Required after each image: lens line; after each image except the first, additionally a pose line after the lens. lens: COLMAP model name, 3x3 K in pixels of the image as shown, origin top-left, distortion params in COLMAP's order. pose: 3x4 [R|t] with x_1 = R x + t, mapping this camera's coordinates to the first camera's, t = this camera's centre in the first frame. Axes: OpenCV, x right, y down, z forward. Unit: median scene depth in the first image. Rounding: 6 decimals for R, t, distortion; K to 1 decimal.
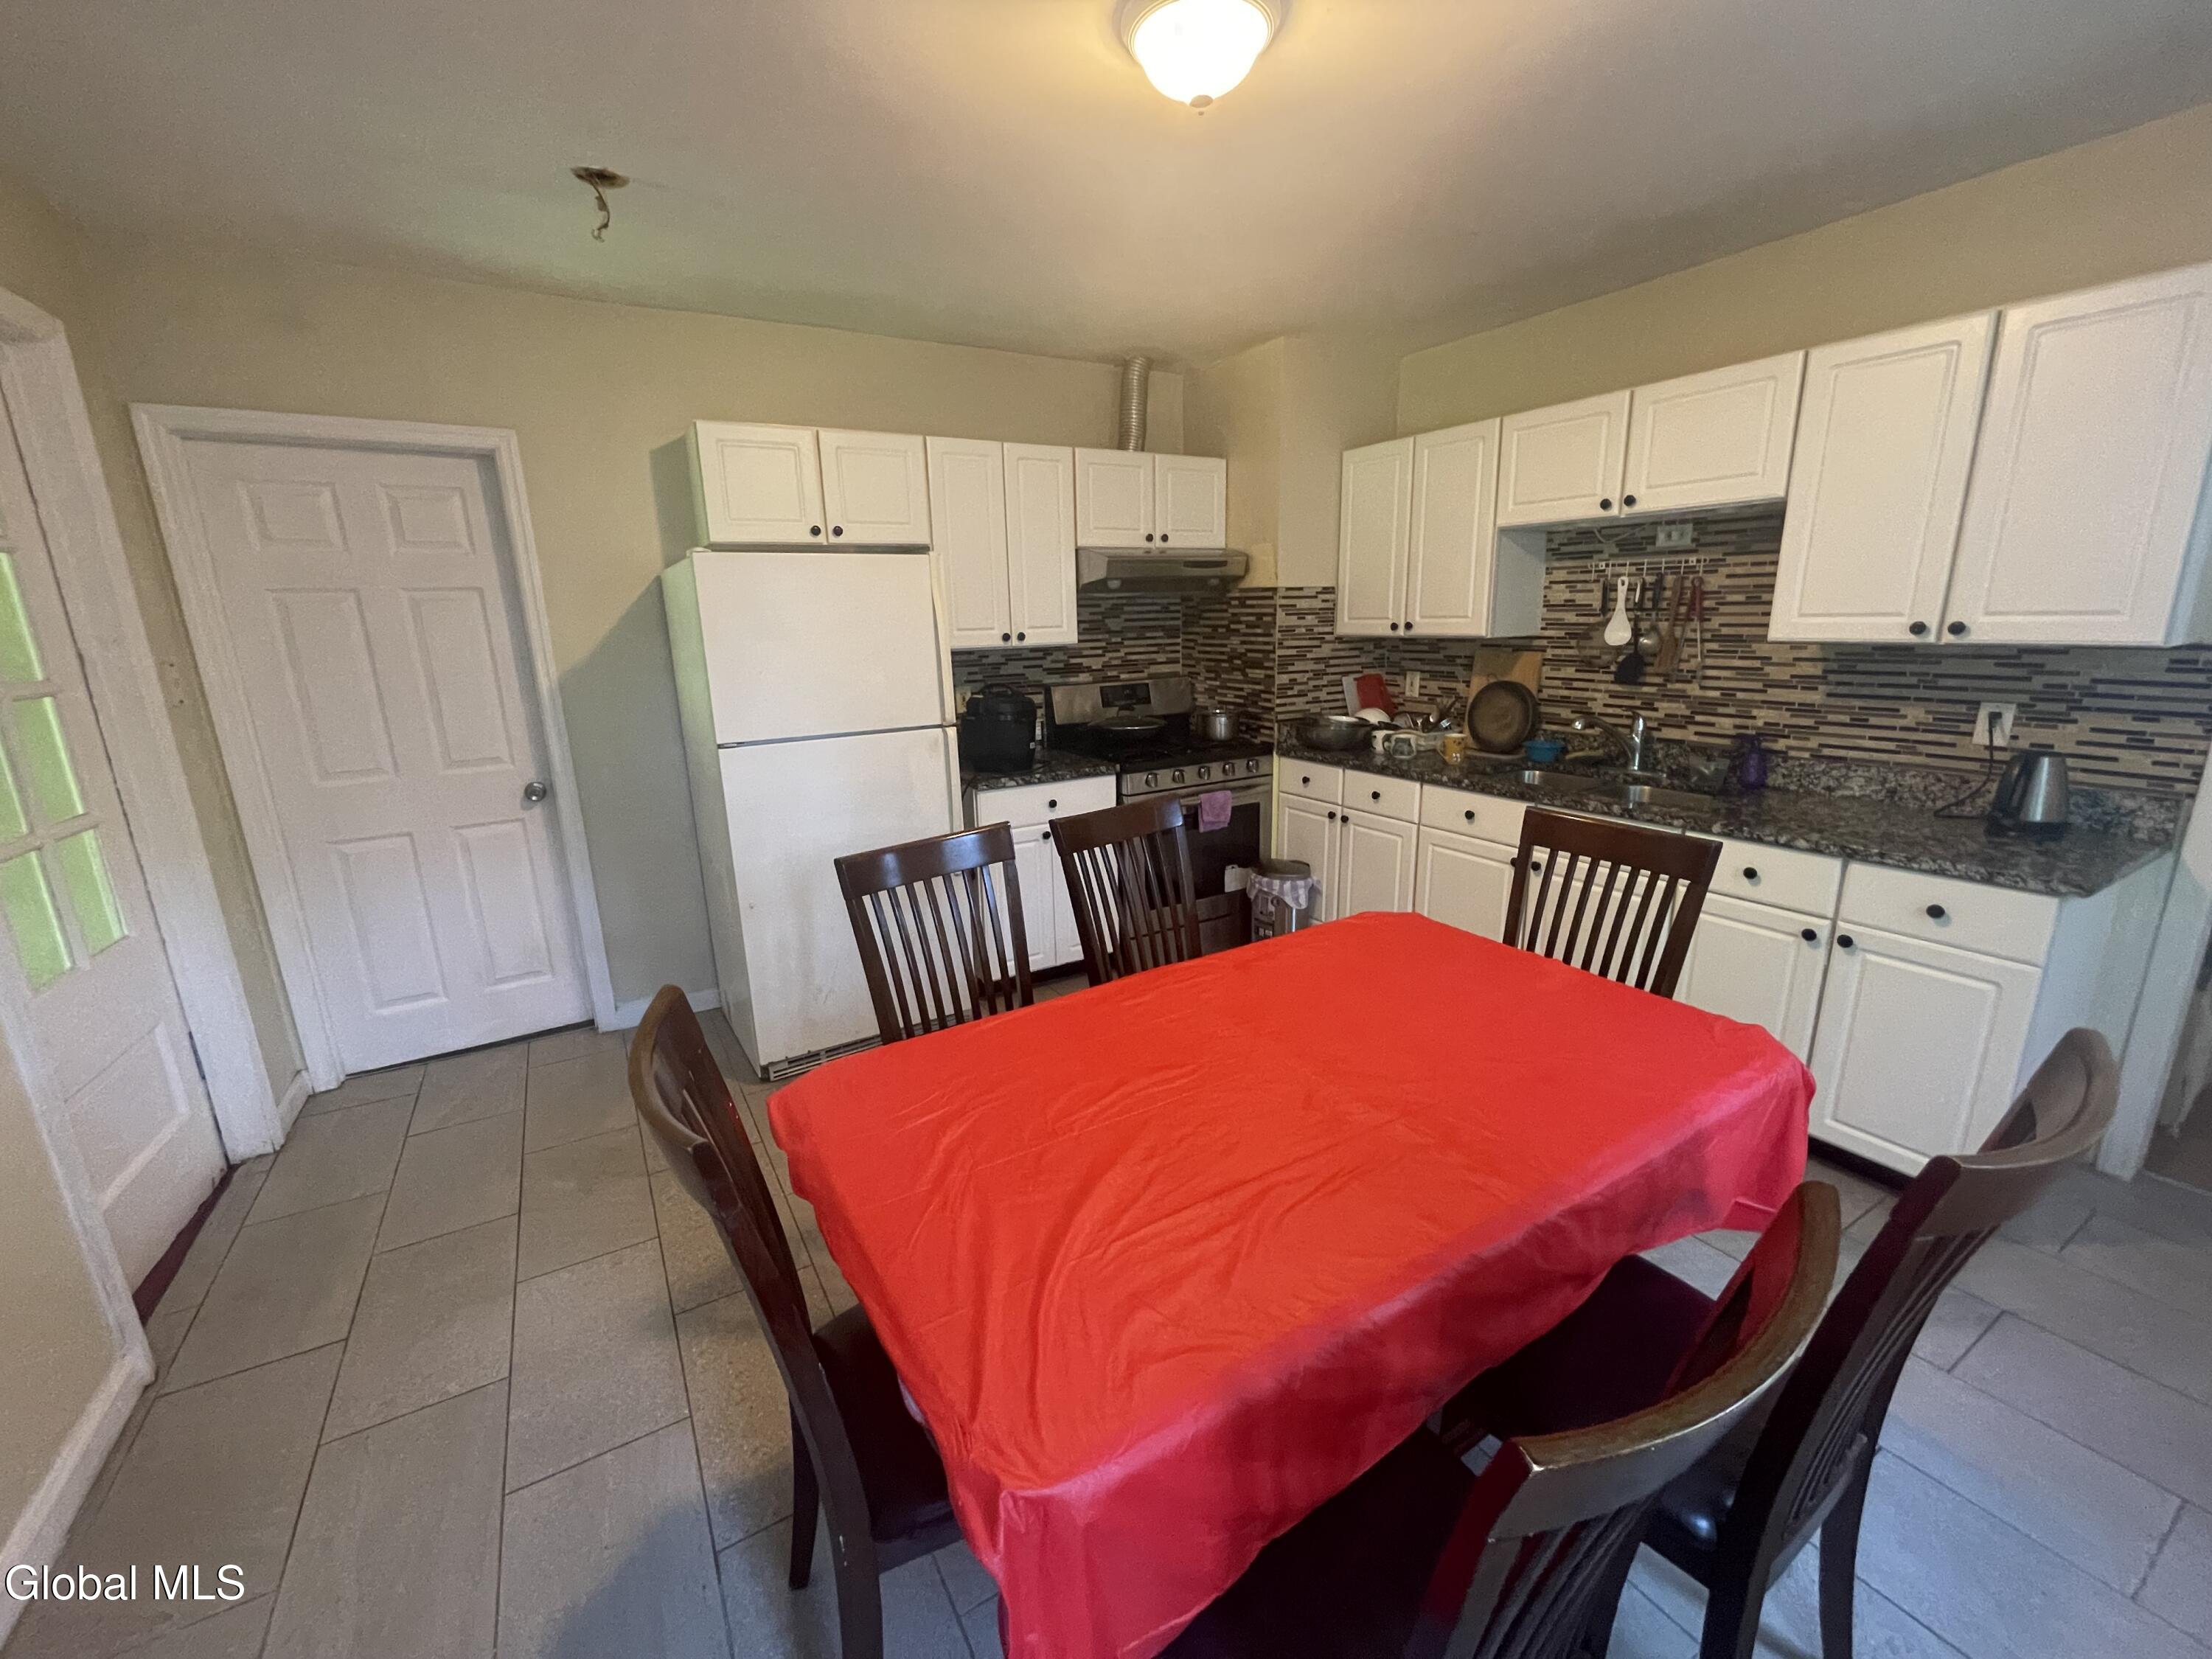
lens RADIAL K [[900.9, 0, 1096.4], [0, 900.9, 837.5], [0, 0, 1]] dist [-0.000773, -0.000560]
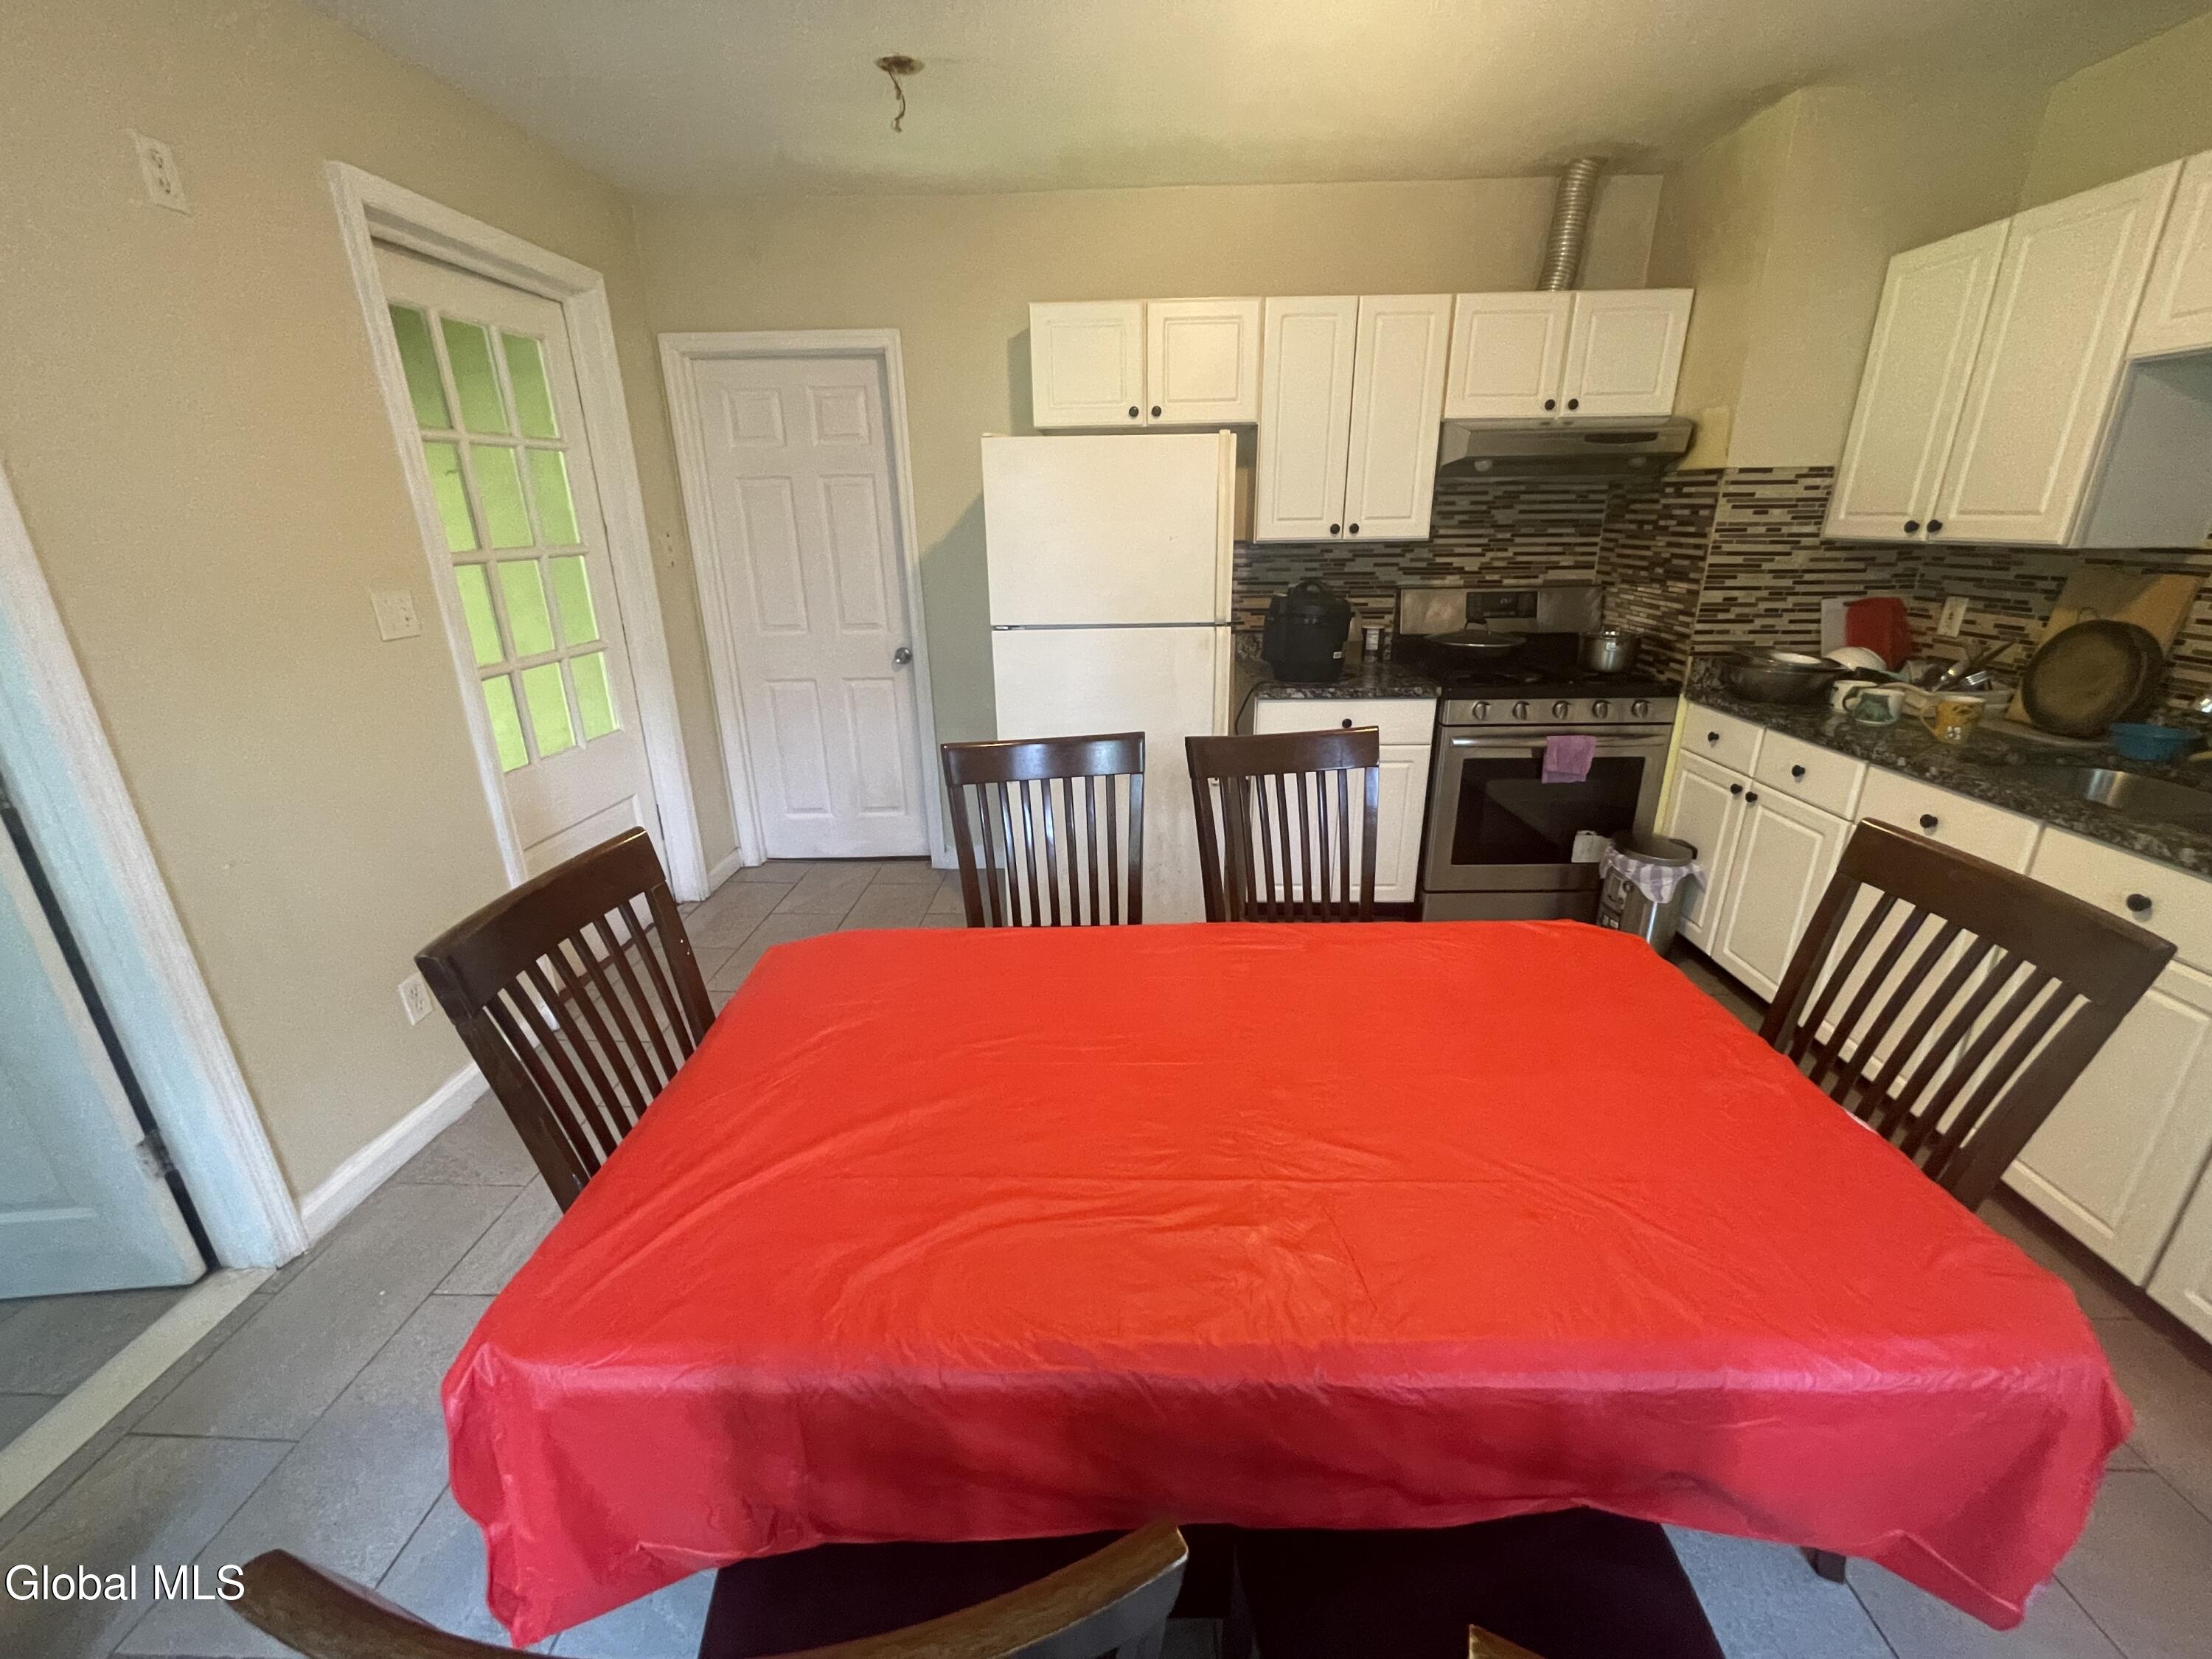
lens RADIAL K [[900.9, 0, 1111.2], [0, 900.9, 831.8], [0, 0, 1]] dist [-0.000773, -0.000560]
pose [[0.847123, 0.189628, -0.496411, 0.204333], [-0.136592, 0.980477, 0.141446, -0.025156], [0.513542, -0.052016, 0.856486, 0.109747]]
